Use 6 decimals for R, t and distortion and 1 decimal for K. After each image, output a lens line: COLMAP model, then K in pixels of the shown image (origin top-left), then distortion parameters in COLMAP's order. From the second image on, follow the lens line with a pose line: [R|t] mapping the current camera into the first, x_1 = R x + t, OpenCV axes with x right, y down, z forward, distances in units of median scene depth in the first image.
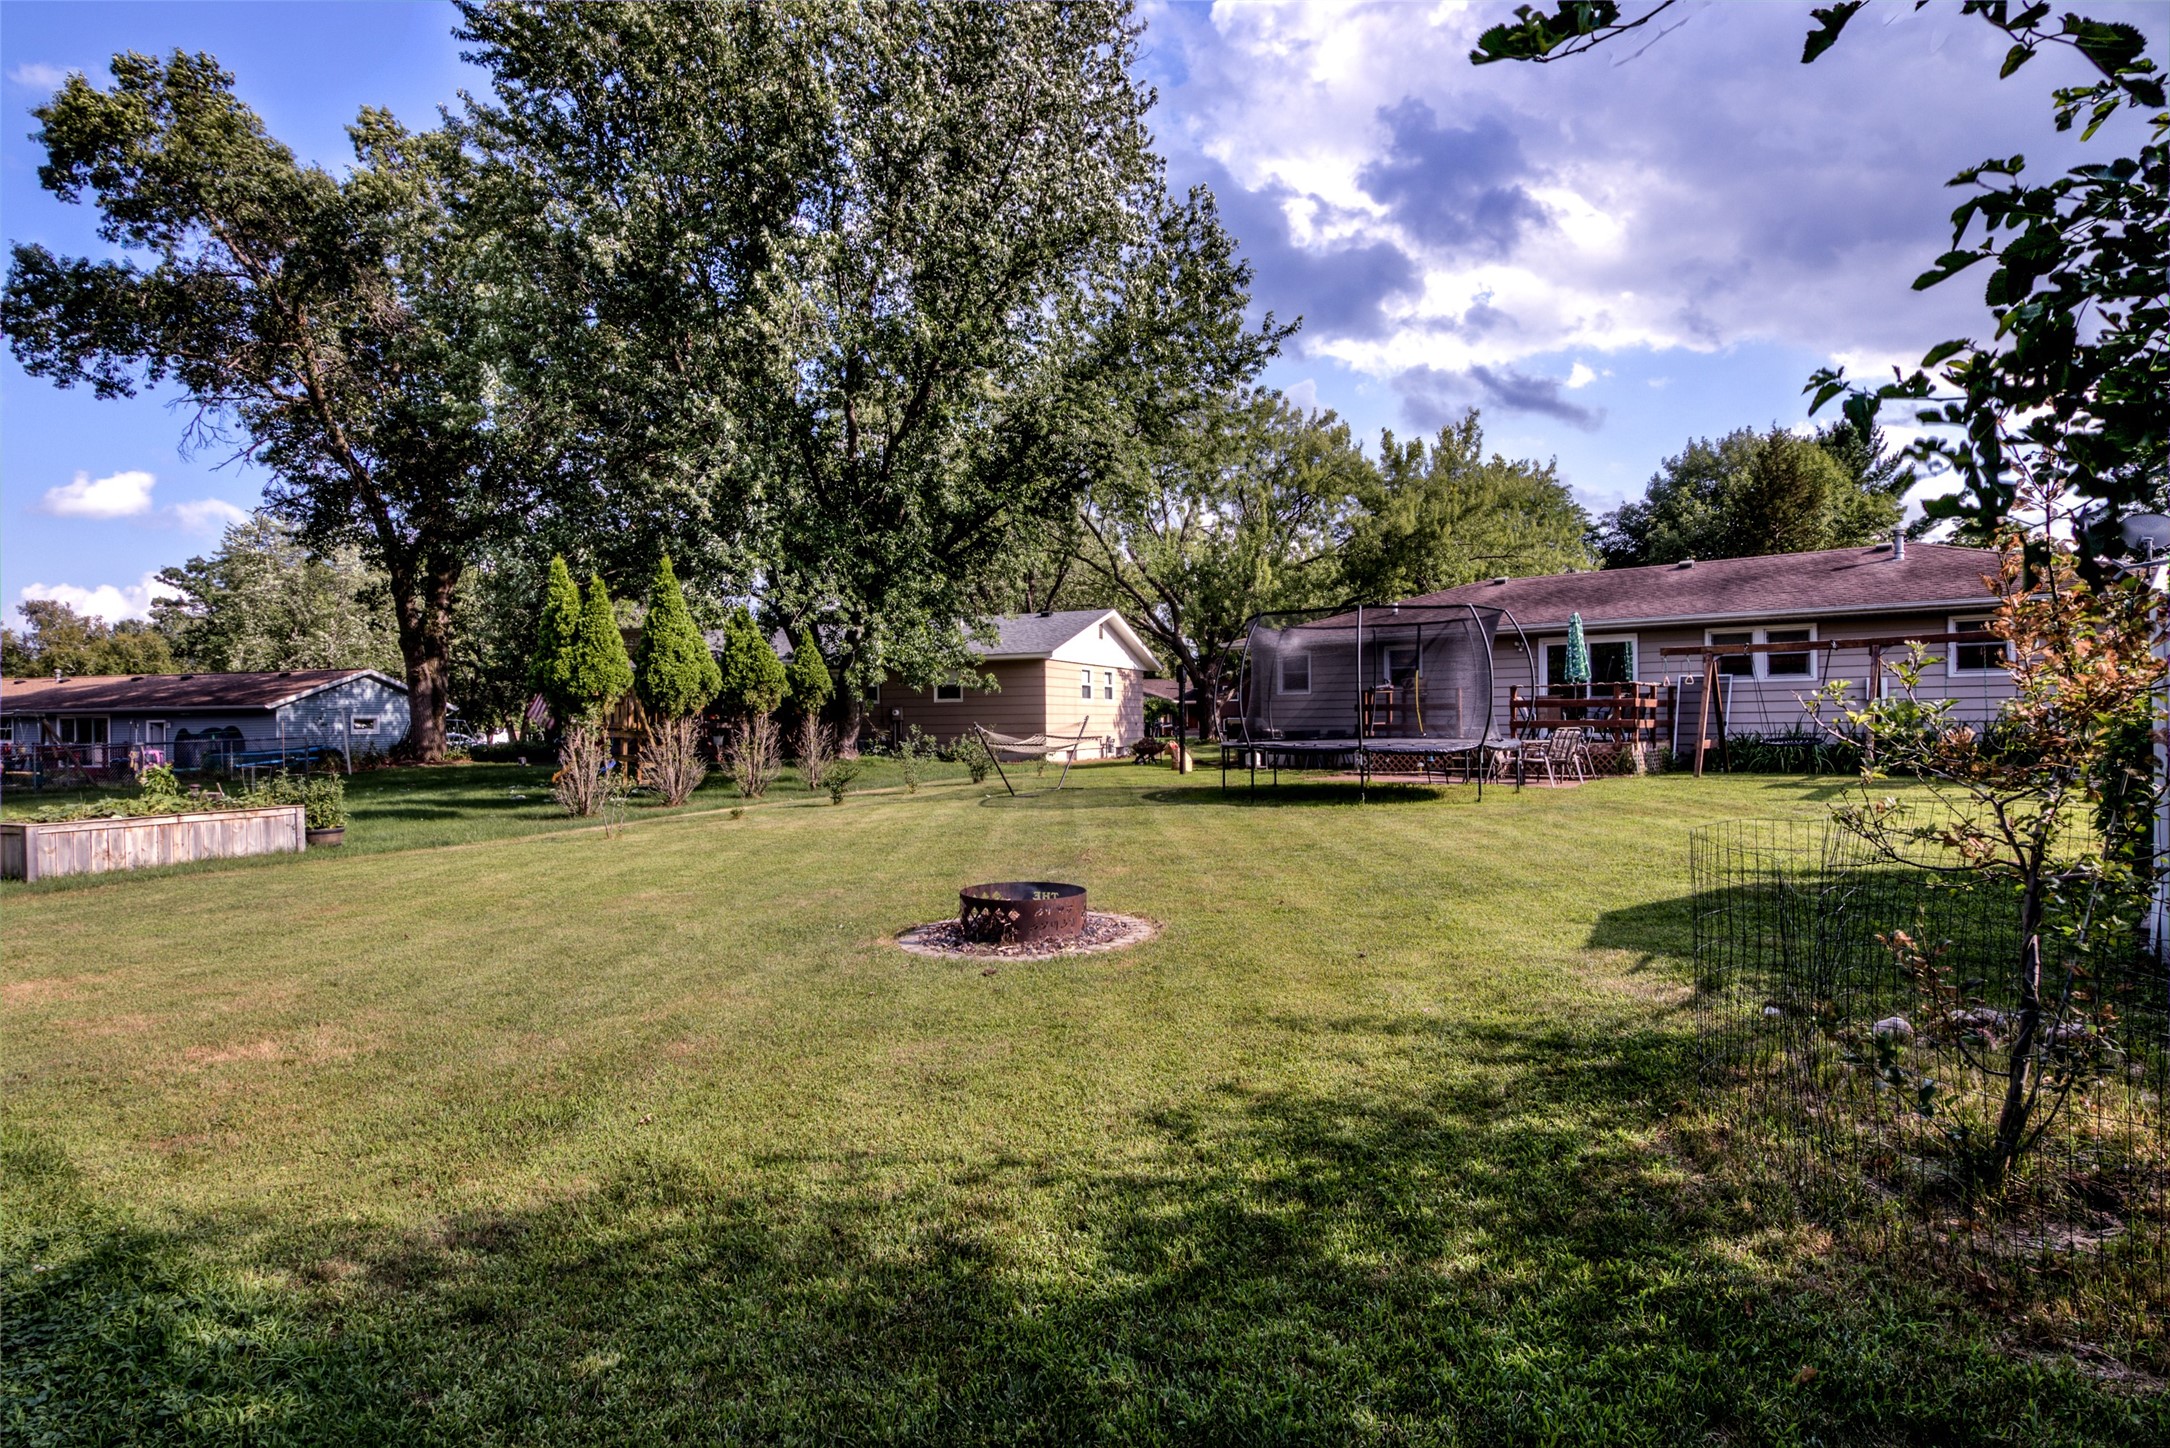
lens RADIAL K [[1119.8, 0, 1096.1], [0, 1119.8, 724.7], [0, 0, 1]] dist [-0.004825, -0.003459]
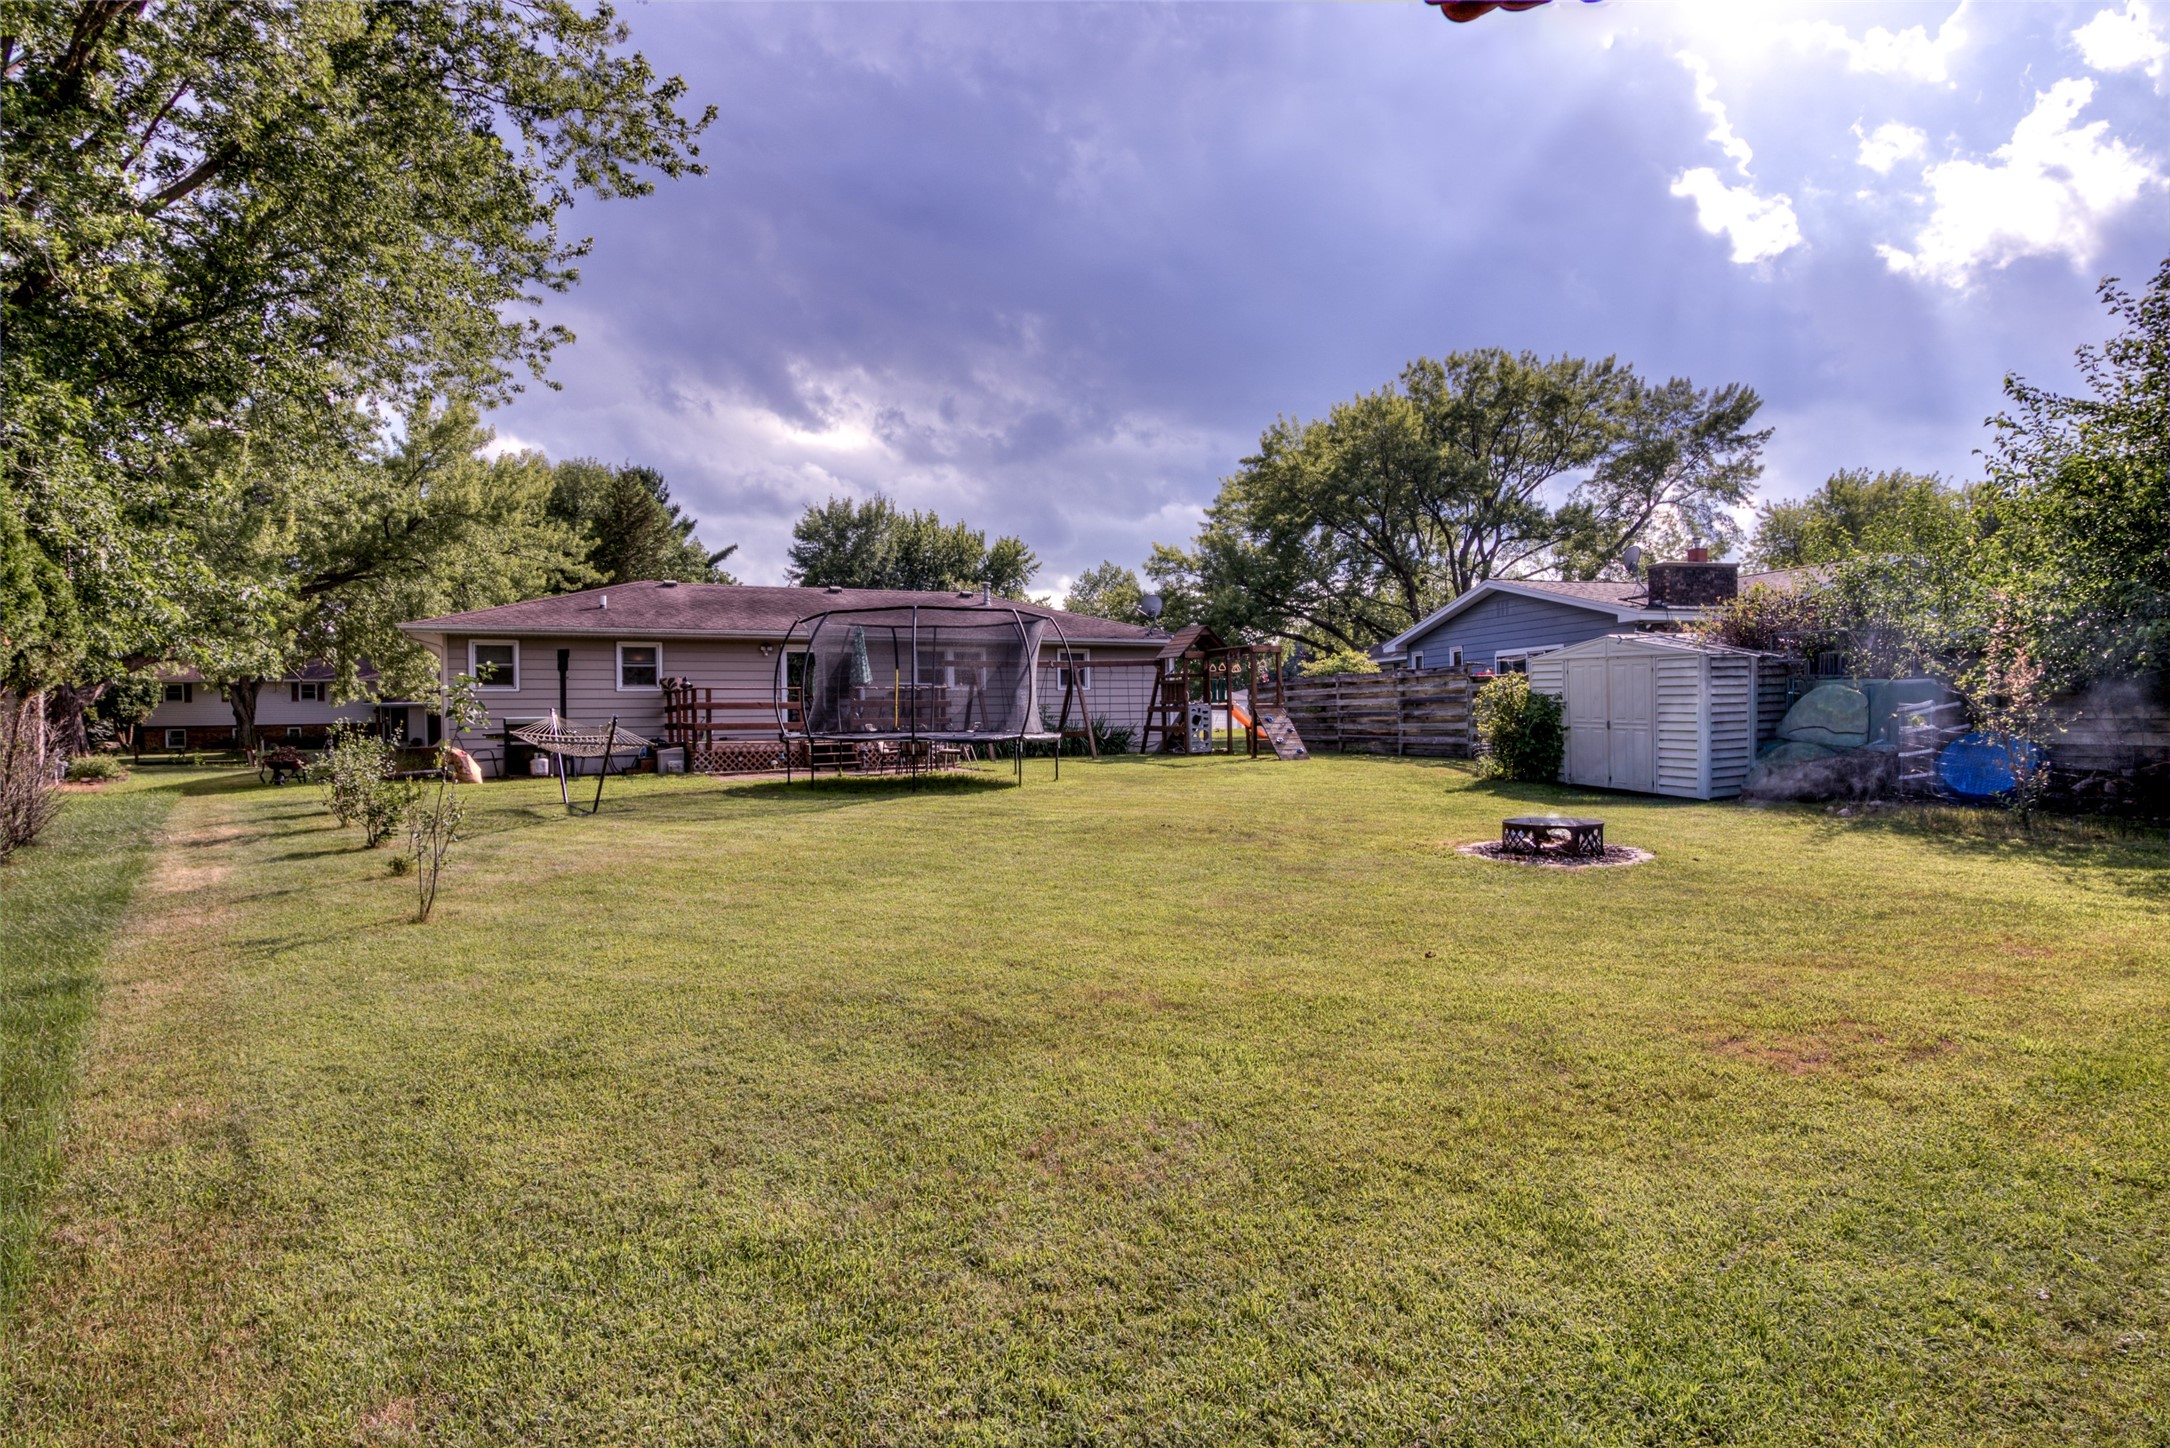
lens RADIAL K [[1119.8, 0, 1099.2], [0, 1119.8, 718.9], [0, 0, 1]] dist [-0.004825, -0.003459]
pose [[0.403755, 0.004352, 0.914857, -0.585698], [0.013954, 0.999843, -0.010914, 0.012869], [-0.914761, 0.017172, 0.403631, 0.360391]]
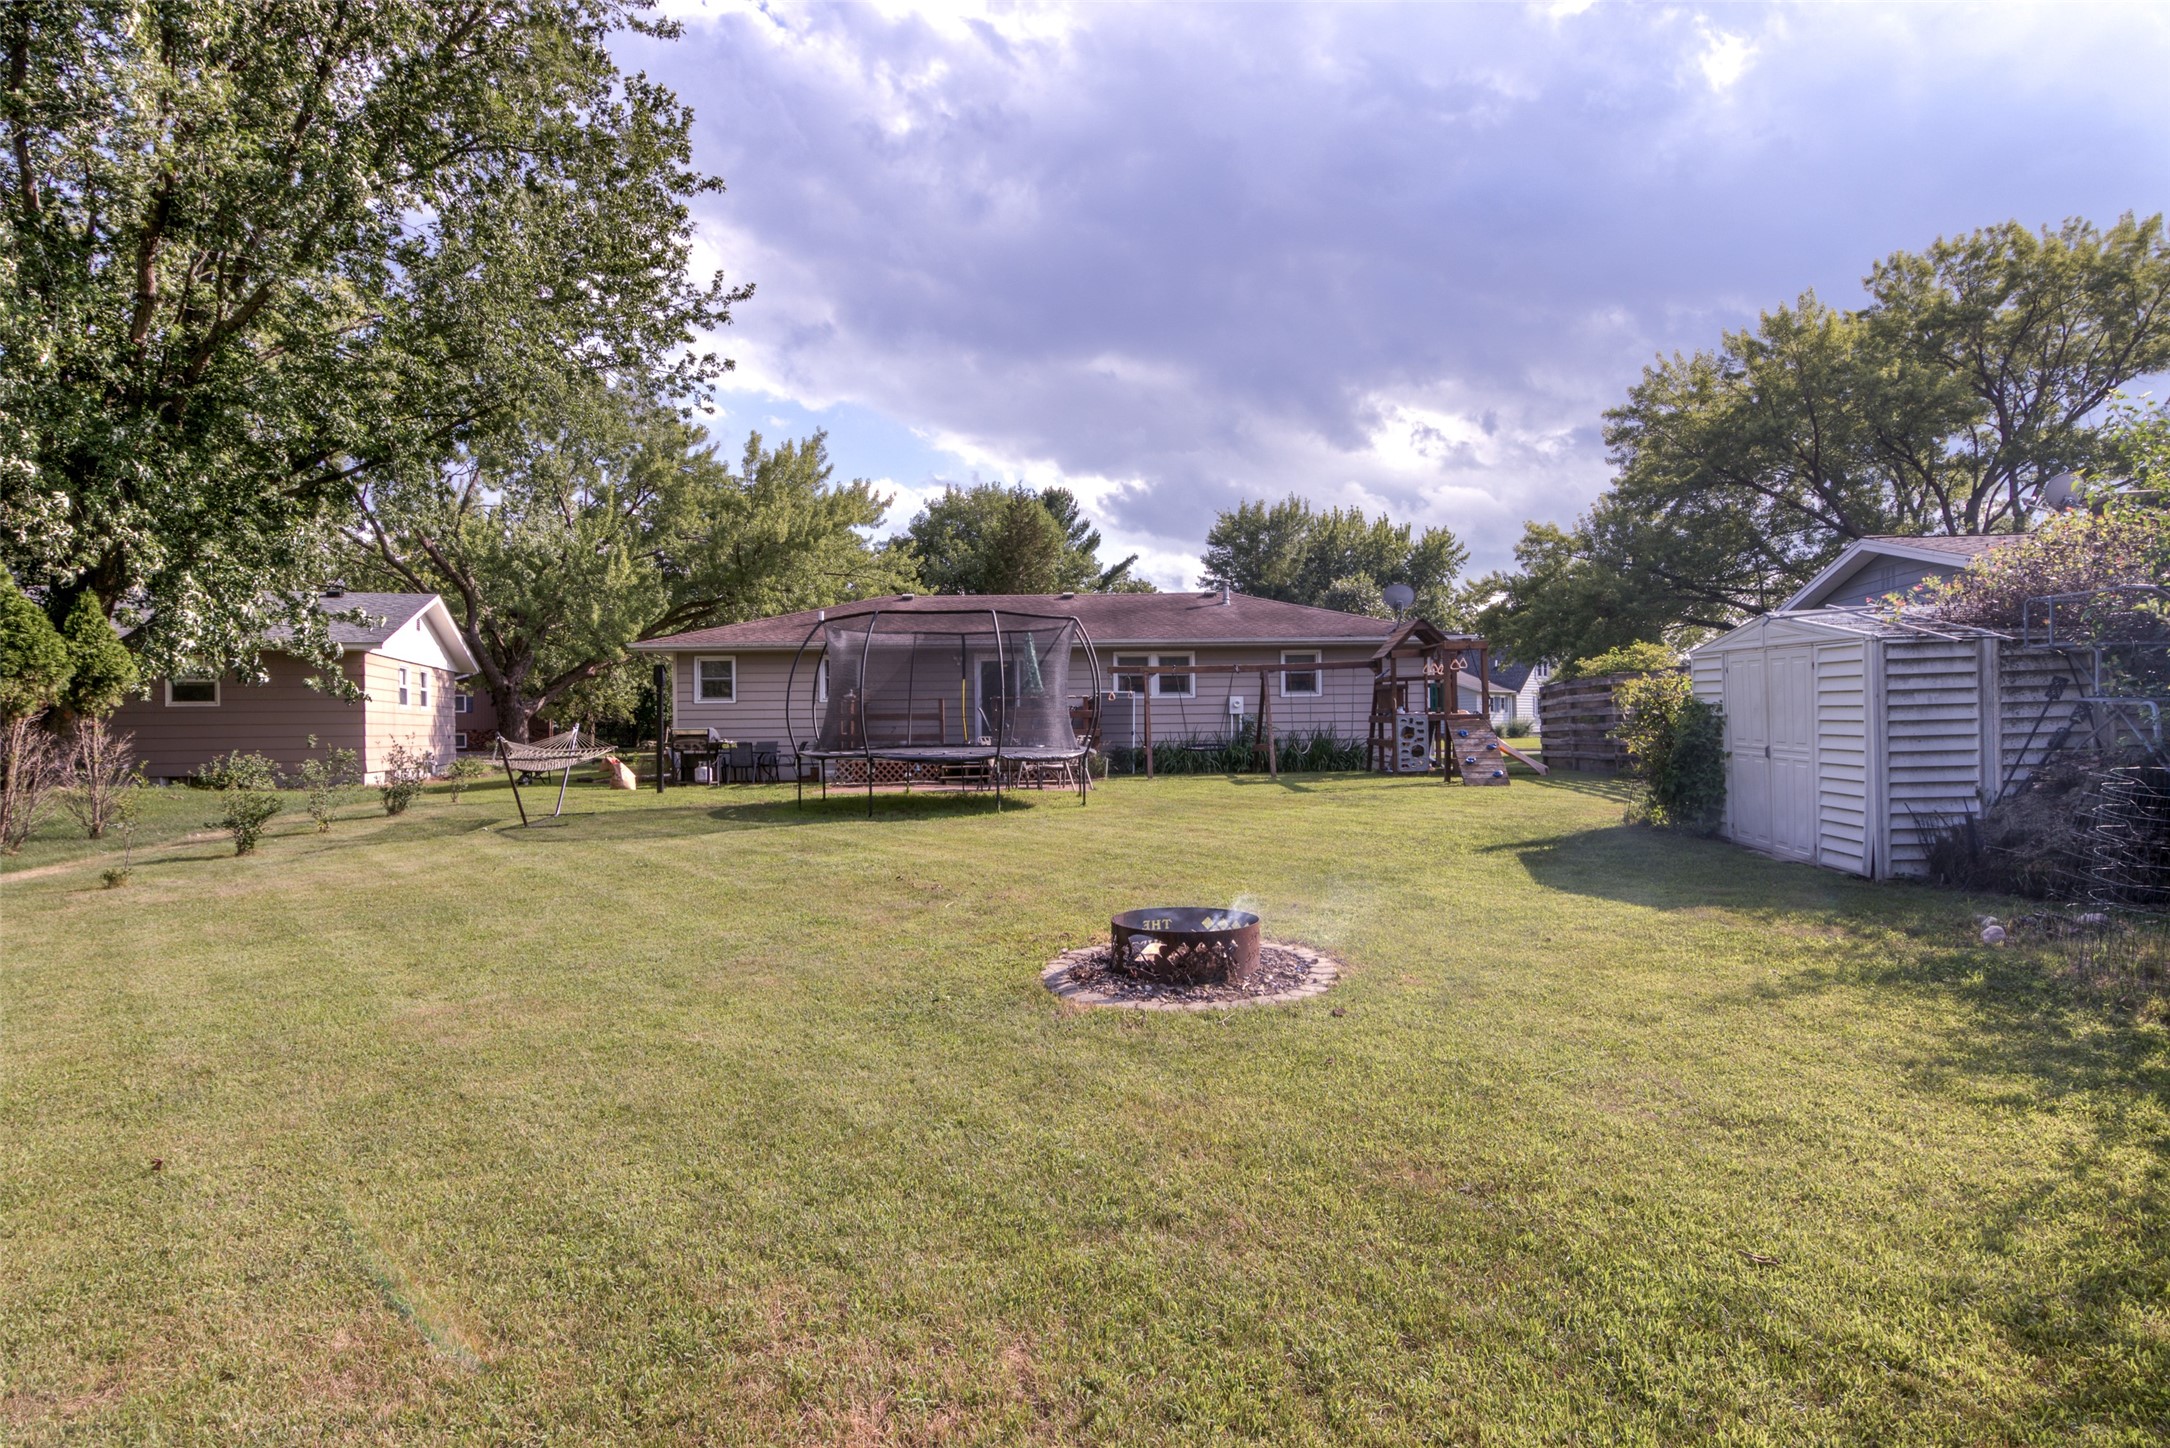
lens RADIAL K [[1119.8, 0, 1079.9], [0, 1119.8, 723.4], [0, 0, 1]] dist [-0.004825, -0.003459]
pose [[0.760930, 0.005648, 0.648810, -0.220389], [0.004943, 0.999883, -0.014502, 0.005056], [-0.648815, 0.014242, 0.760813, 0.128387]]
